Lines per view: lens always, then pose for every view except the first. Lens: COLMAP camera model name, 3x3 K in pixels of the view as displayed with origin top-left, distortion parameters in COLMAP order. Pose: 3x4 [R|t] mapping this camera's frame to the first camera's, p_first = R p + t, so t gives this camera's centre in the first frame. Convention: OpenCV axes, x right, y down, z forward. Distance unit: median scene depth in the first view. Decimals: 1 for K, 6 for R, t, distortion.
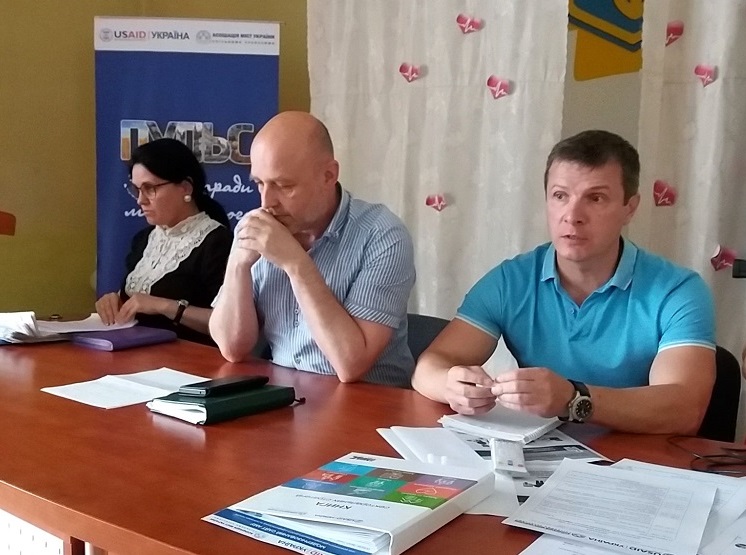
lens RADIAL K [[613.9, 0, 373.2], [0, 613.9, 276.3], [0, 0, 1]] dist [0.013872, -0.033682]
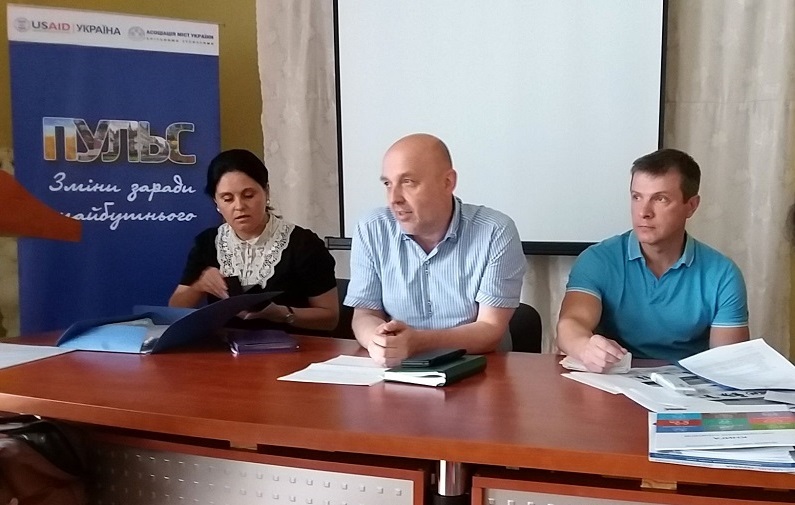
lens RADIAL K [[630.3, 0, 397.8], [0, 630.3, 257.9], [0, 0, 1]] dist [-0.030680, 0.035533]
pose [[0.958796, -0.041928, 0.280984, -0.172920], [0.048522, 0.998685, -0.016549, -0.000377], [-0.279920, 0.029501, 0.959570, -0.049565]]
